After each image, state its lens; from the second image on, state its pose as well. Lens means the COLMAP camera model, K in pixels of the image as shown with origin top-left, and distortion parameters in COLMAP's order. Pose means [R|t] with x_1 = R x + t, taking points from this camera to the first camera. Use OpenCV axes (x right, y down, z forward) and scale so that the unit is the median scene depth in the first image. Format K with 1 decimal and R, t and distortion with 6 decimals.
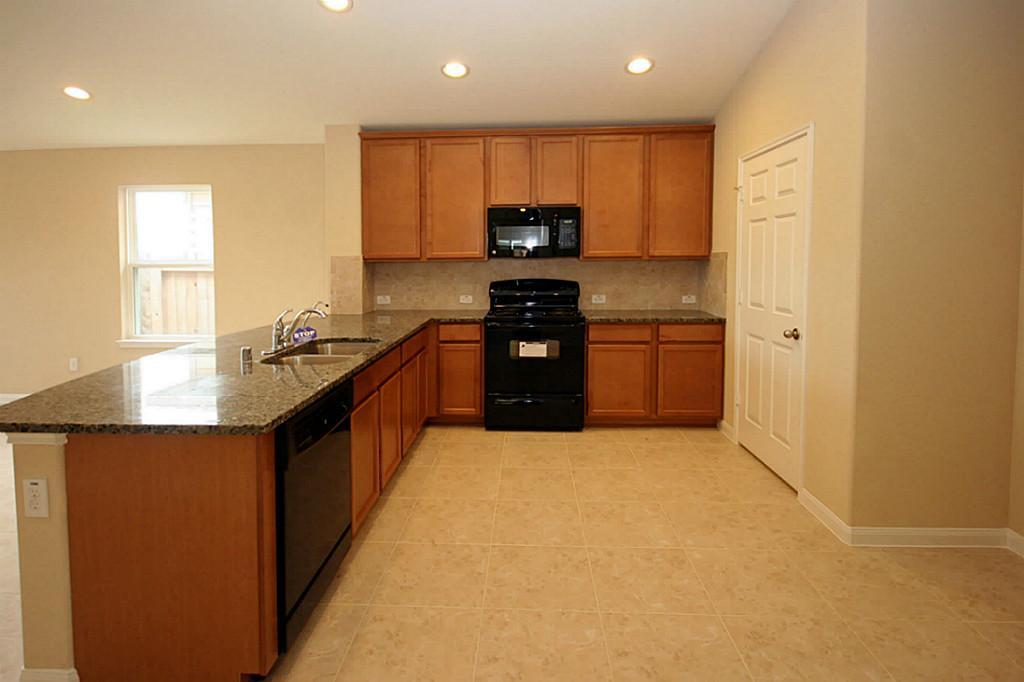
lens RADIAL K [[545.8, 0, 507.1], [0, 545.8, 289.8], [0, 0, 1]] dist [0.002520, 0.000480]
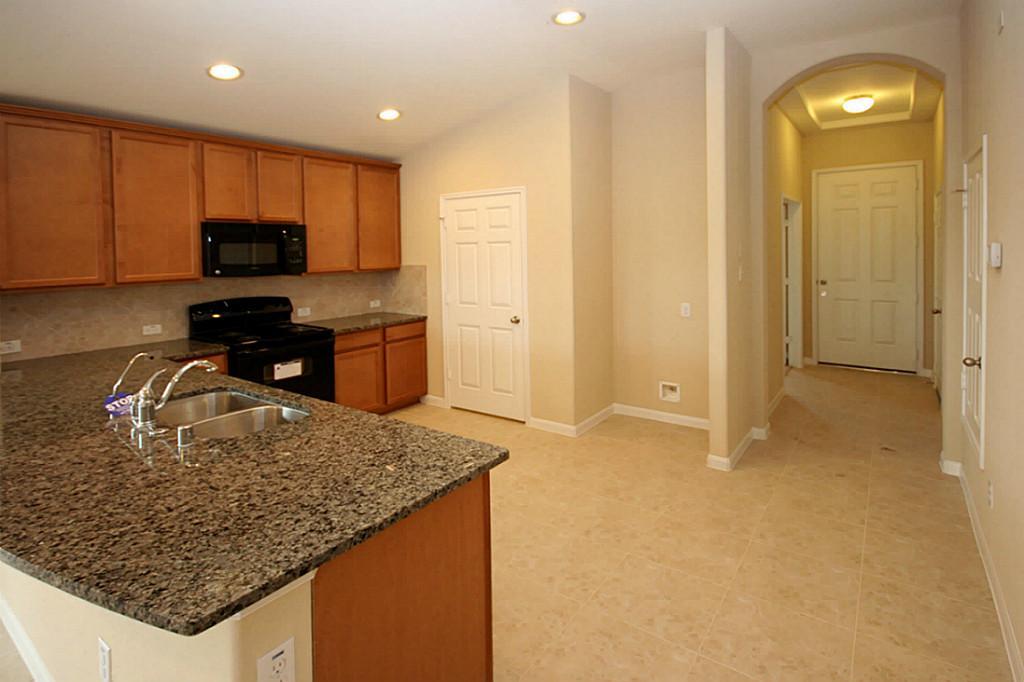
lens RADIAL K [[512.4, 0, 514.1], [0, 512.4, 267.6], [0, 0, 1]] dist [-0.000233, -0.000299]
pose [[0.553419, -0.036456, 0.832105, -0.453401], [0.064558, 0.997914, 0.000784, -0.045358], [-0.830397, 0.053285, 0.554618, 0.130903]]
